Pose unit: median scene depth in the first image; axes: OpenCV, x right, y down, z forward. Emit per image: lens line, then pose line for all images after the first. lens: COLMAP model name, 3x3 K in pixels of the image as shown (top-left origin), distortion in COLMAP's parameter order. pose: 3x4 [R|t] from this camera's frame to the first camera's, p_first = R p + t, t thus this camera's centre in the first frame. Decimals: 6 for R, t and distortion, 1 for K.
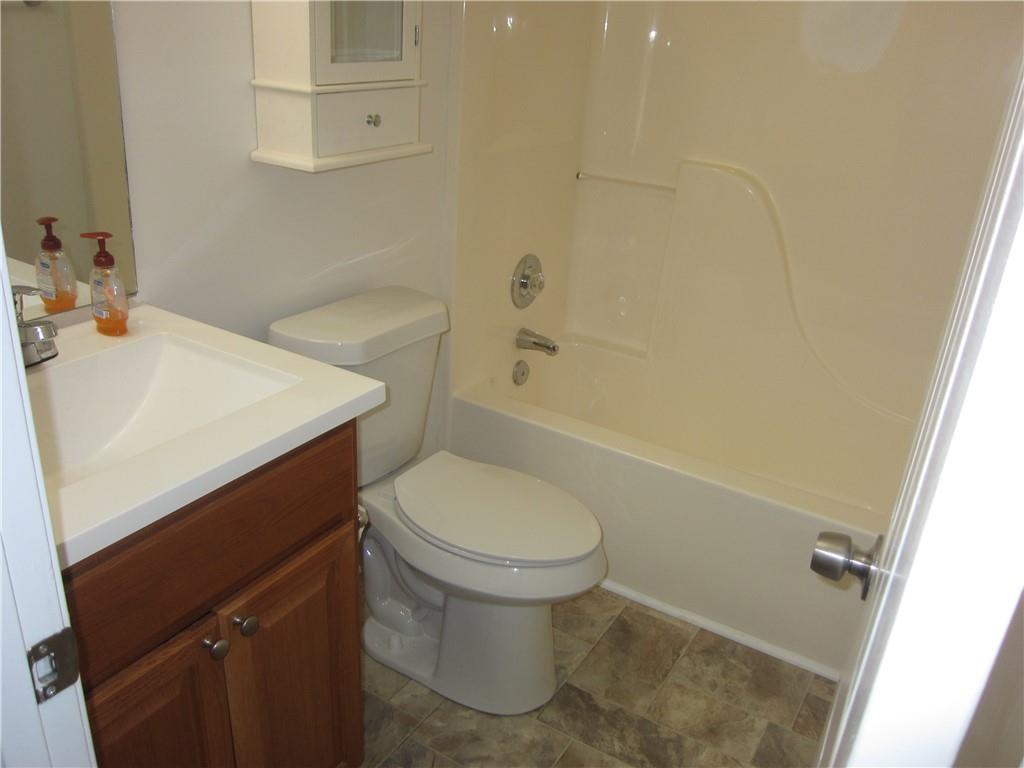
lens RADIAL K [[835.7, 0, 511.9], [0, 835.7, 383.3], [0, 0, 1]] dist [-0.060714, 0.002688]
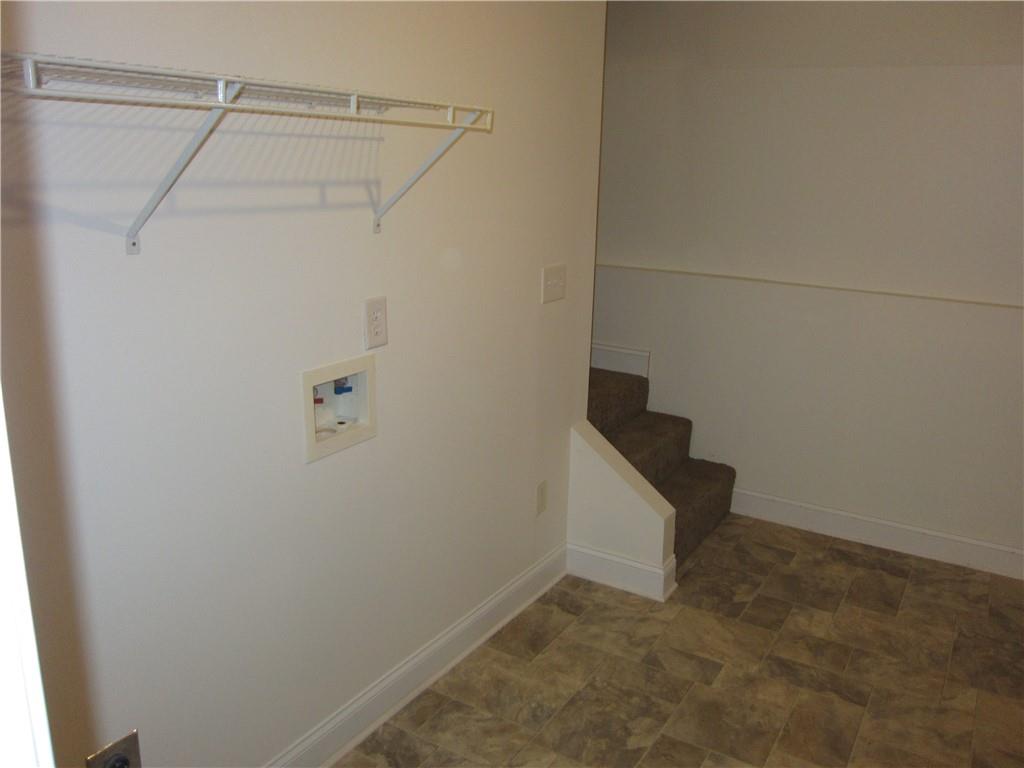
lens RADIAL K [[835.7, 0, 512.6], [0, 835.7, 382.1], [0, 0, 1]] dist [-0.060714, 0.002688]
pose [[-0.996902, -0.076118, -0.019824, 0.685715], [-0.072491, 0.791280, 0.607142, -0.786897], [-0.030529, 0.606697, -0.794346, 1.738015]]
